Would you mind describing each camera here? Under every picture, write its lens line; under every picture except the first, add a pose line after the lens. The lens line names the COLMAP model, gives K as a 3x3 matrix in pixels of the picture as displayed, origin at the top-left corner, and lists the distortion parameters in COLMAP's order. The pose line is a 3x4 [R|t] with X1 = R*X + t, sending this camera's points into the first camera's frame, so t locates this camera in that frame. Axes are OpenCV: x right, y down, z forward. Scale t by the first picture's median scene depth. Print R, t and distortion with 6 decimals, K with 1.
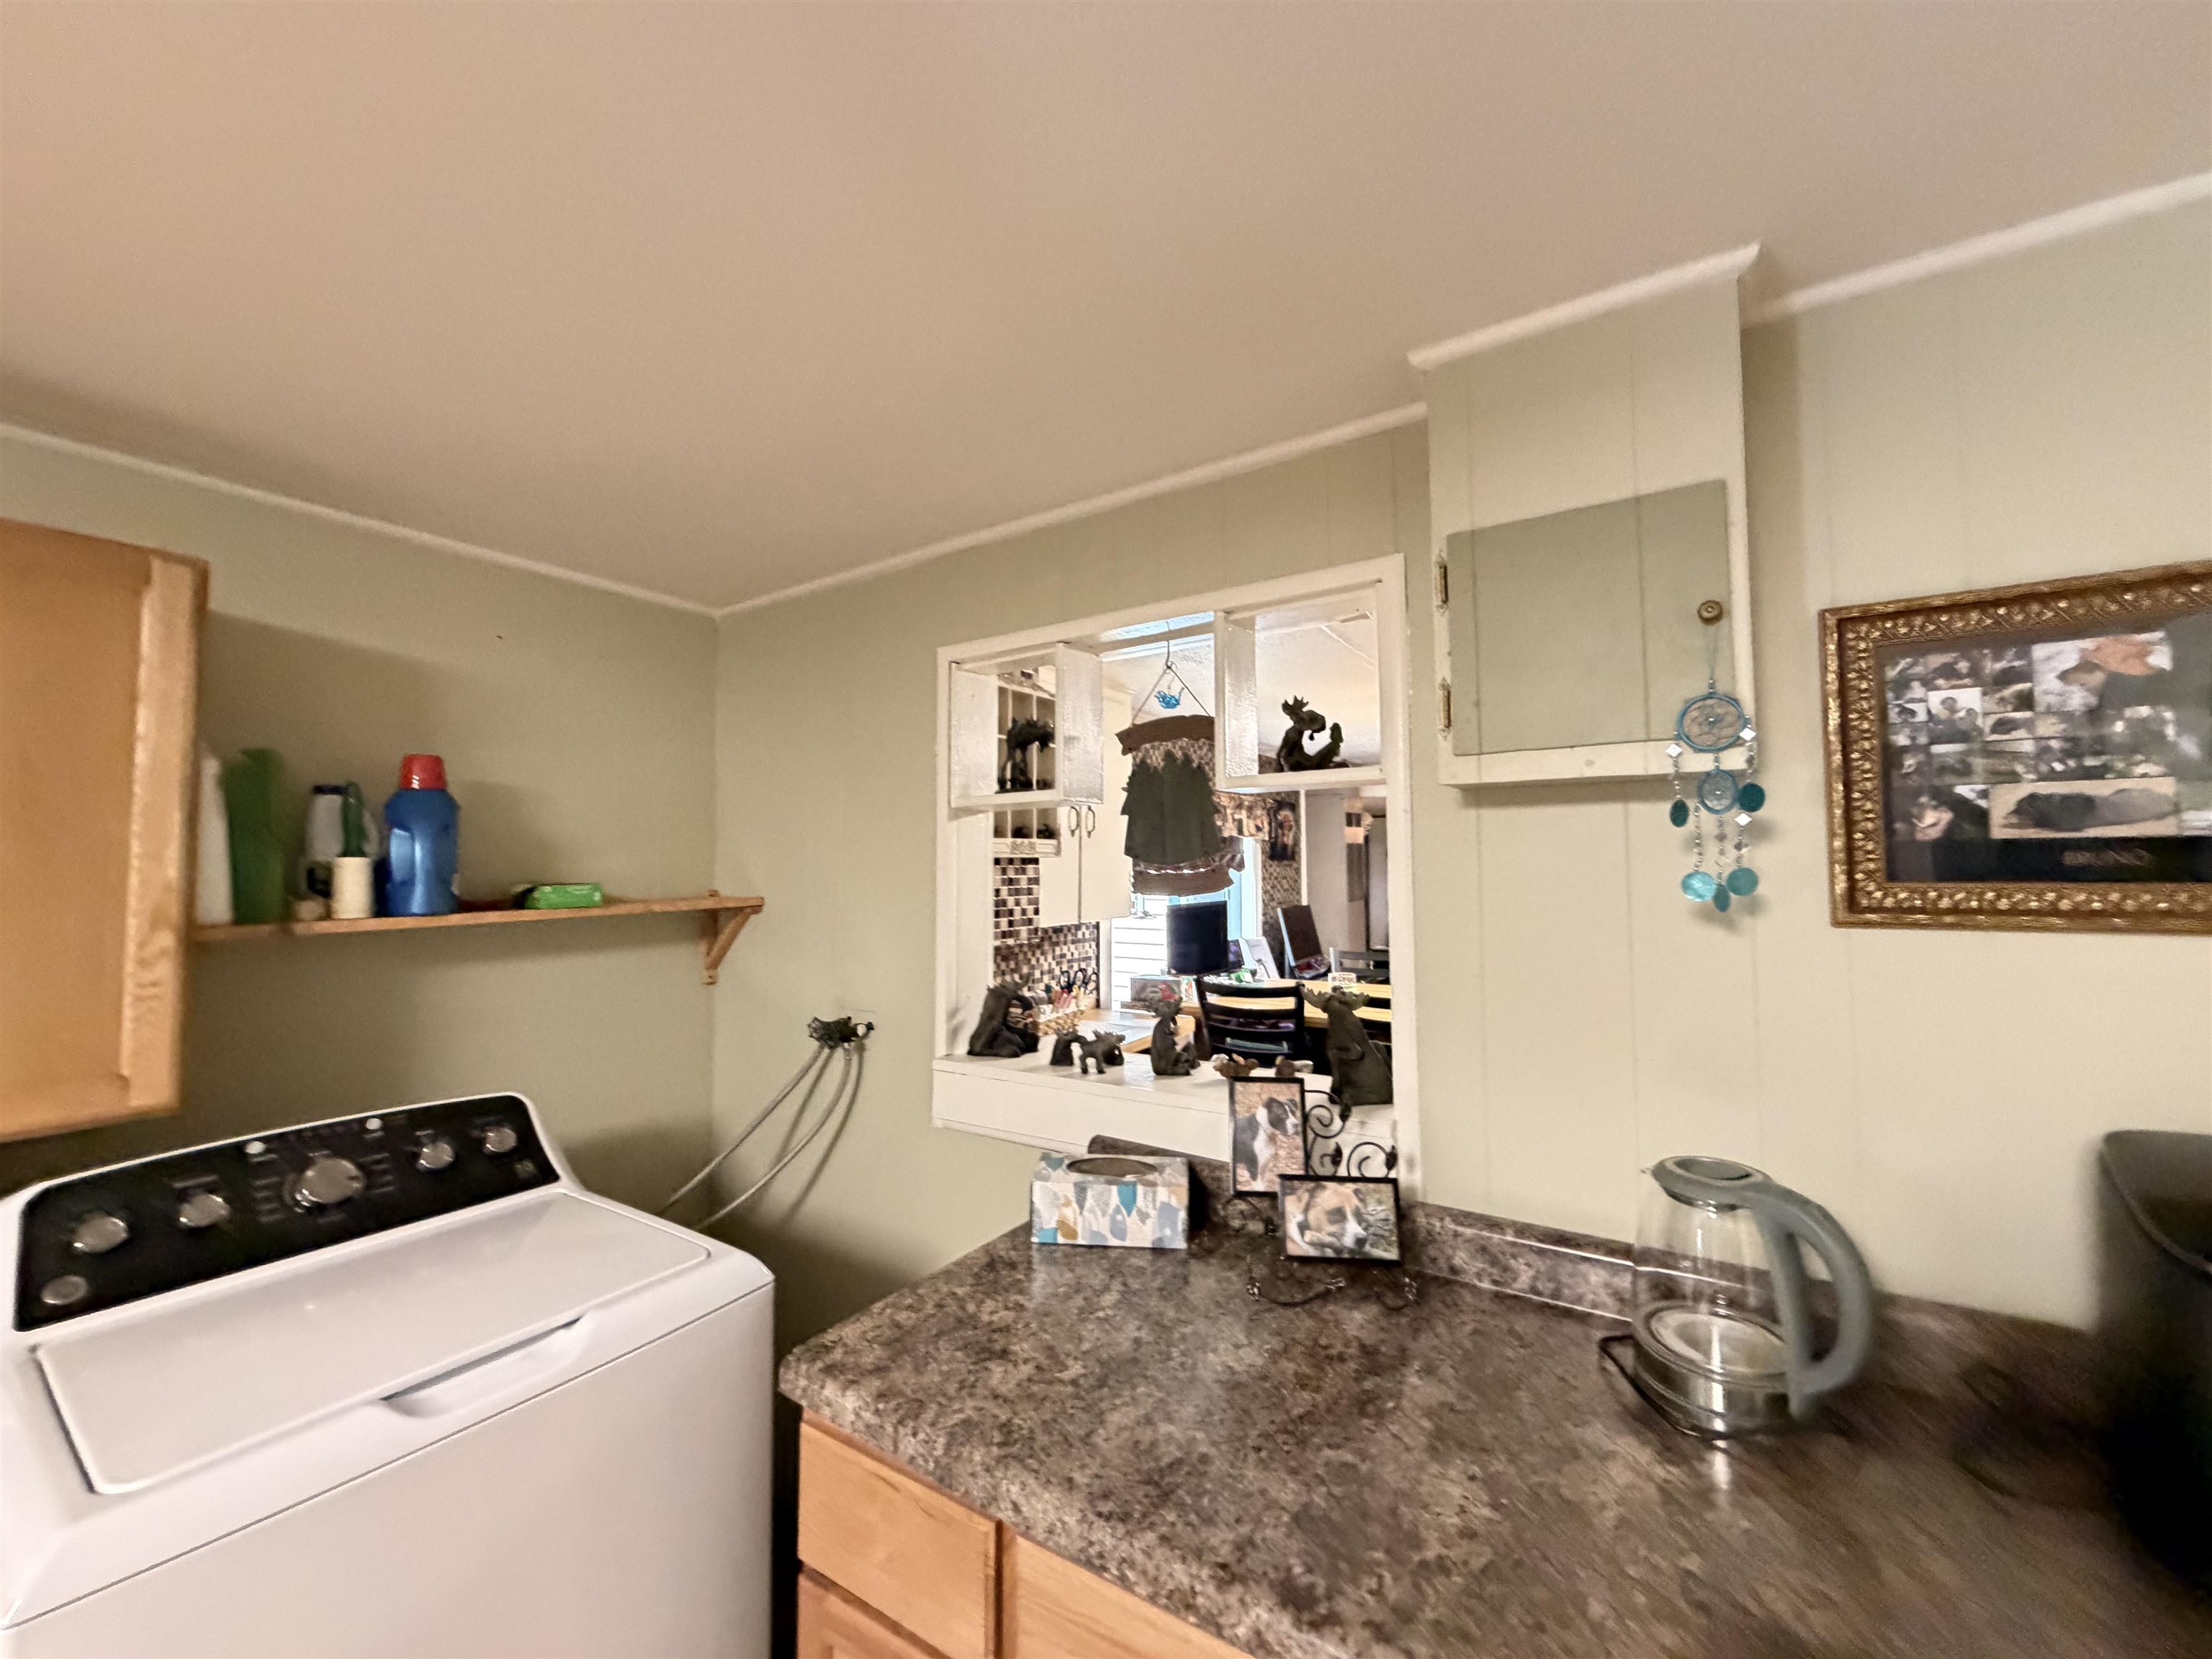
lens RADIAL K [[887.1, 0, 1097.7], [0, 887.1, 827.1], [0, 0, 1]] dist [0.003767, -0.000364]
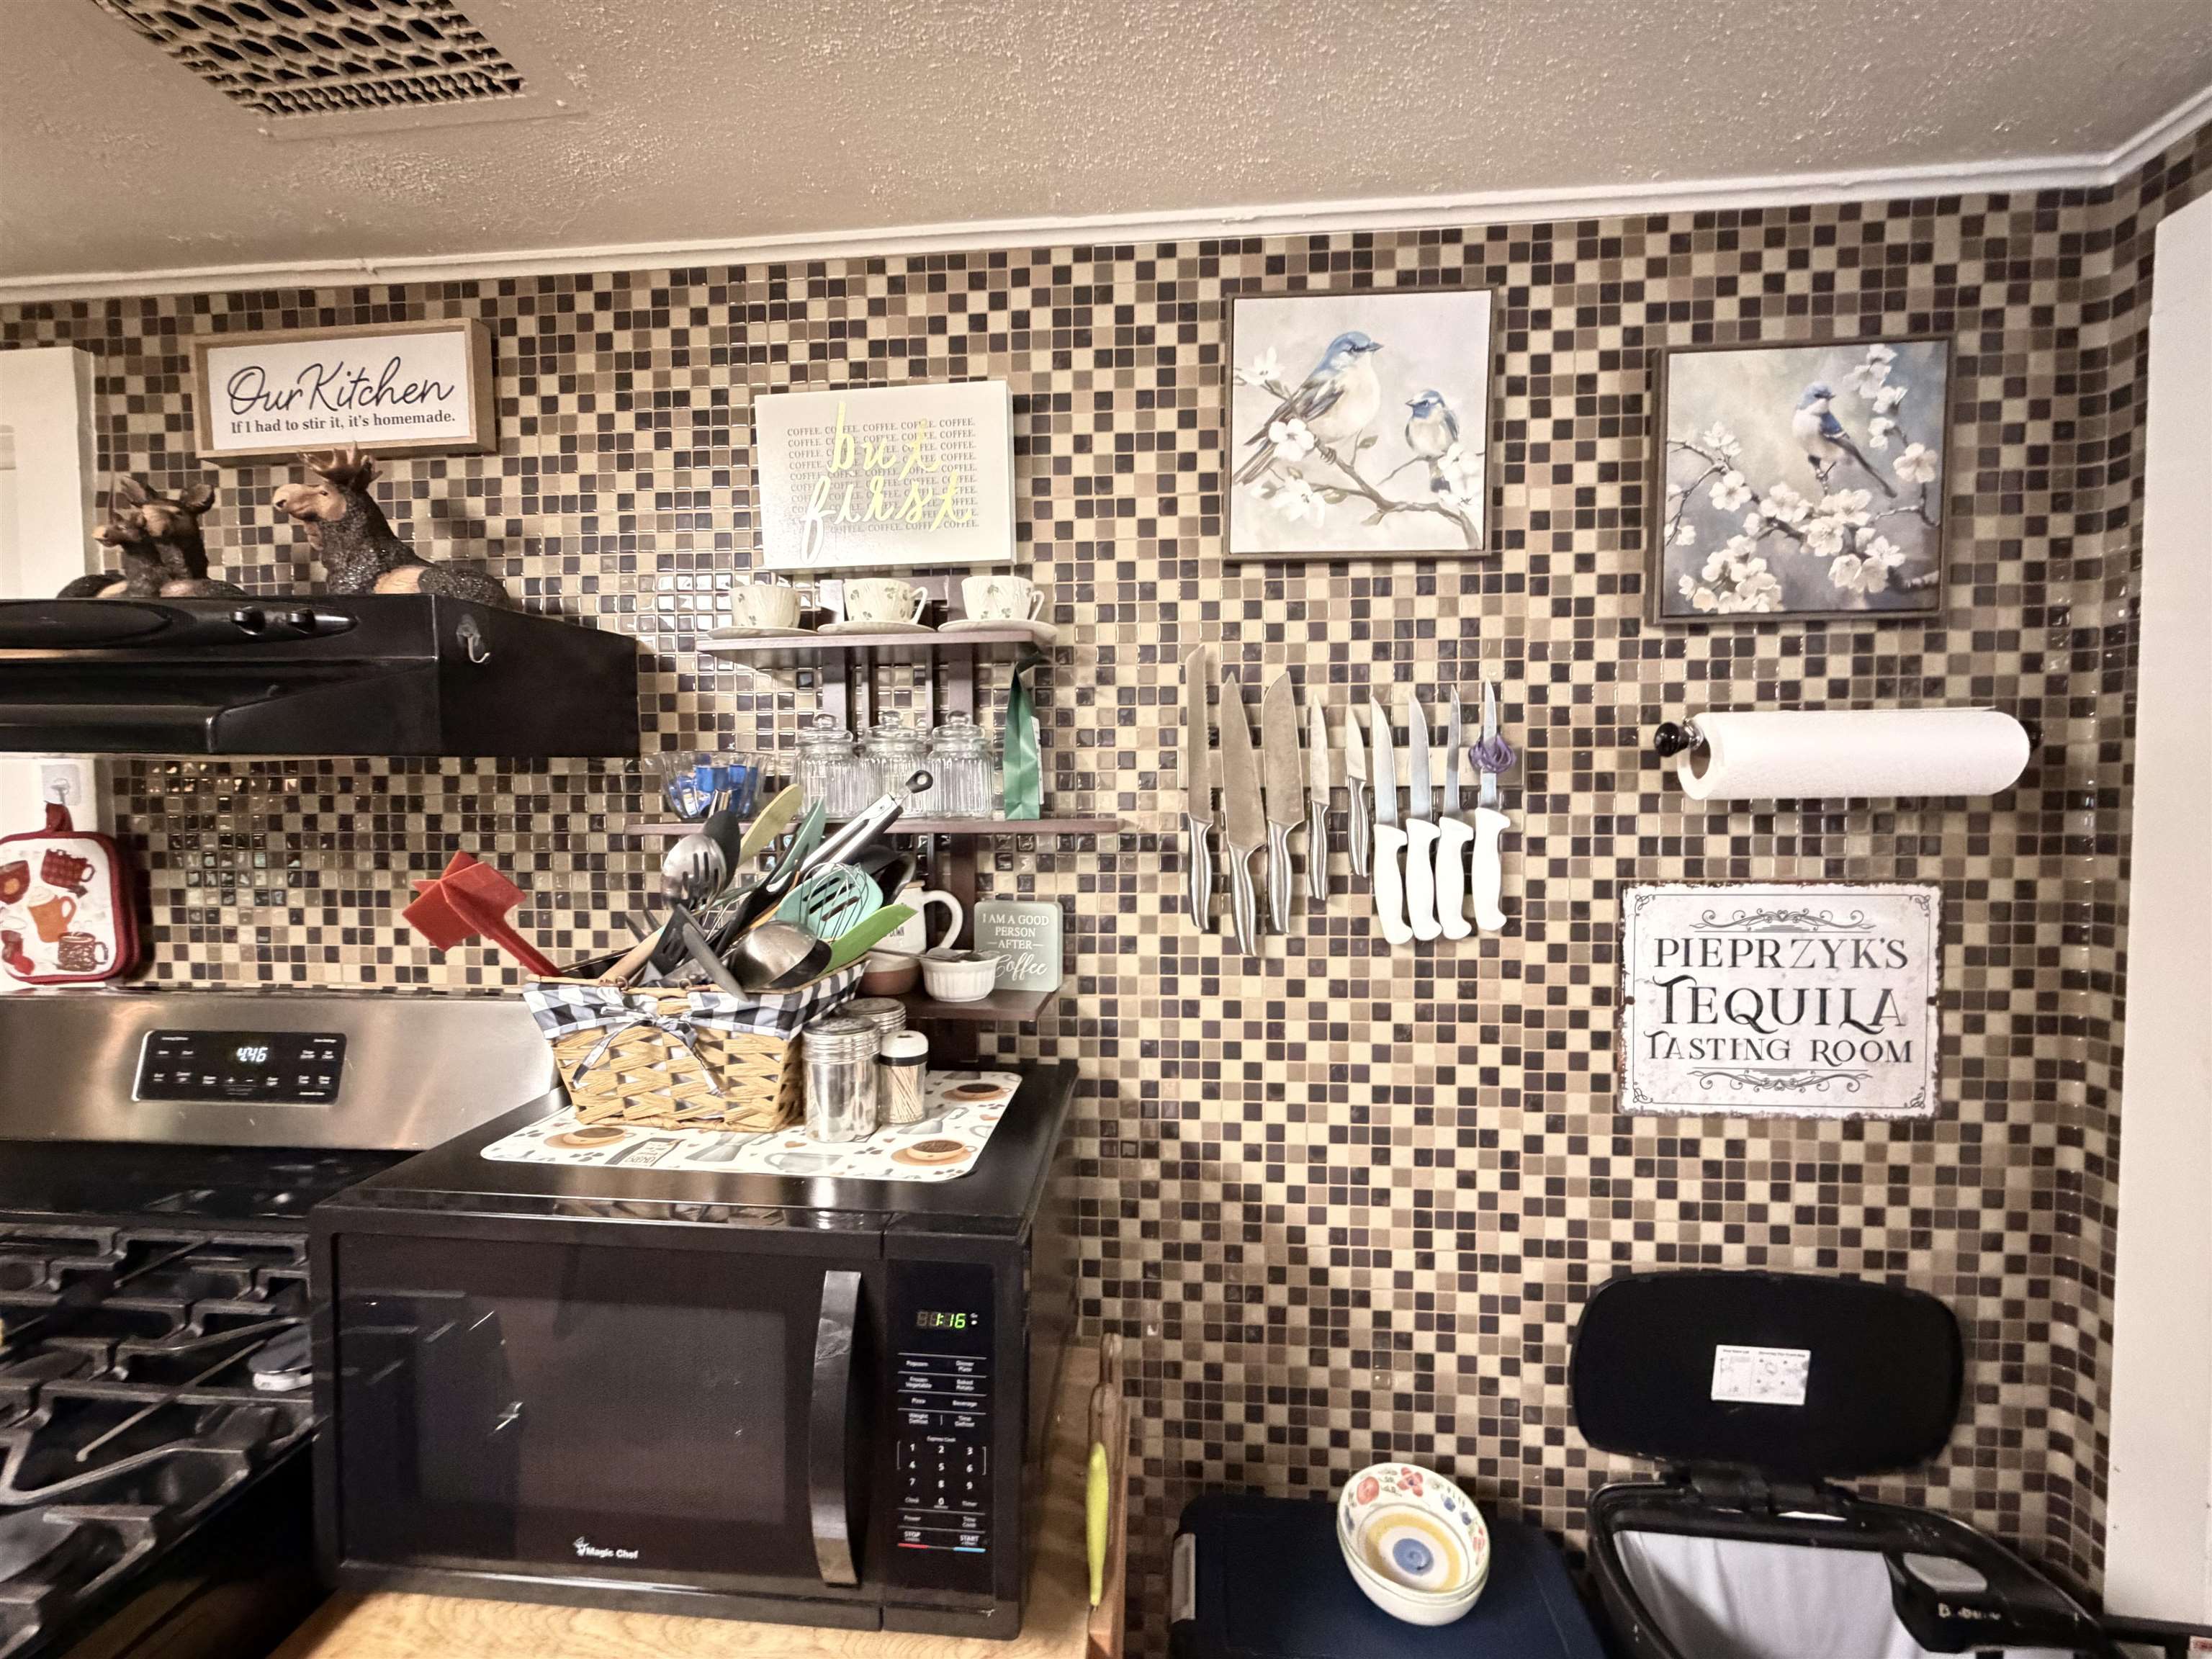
lens RADIAL K [[887.1, 0, 1100.4], [0, 887.1, 833.9], [0, 0, 1]] dist [0.003767, -0.000364]
pose [[0.486823, 0.041346, -0.872522, 0.330604], [0.034843, 0.997165, 0.066693, 0.289980], [0.872805, -0.062869, 0.484002, 0.977807]]
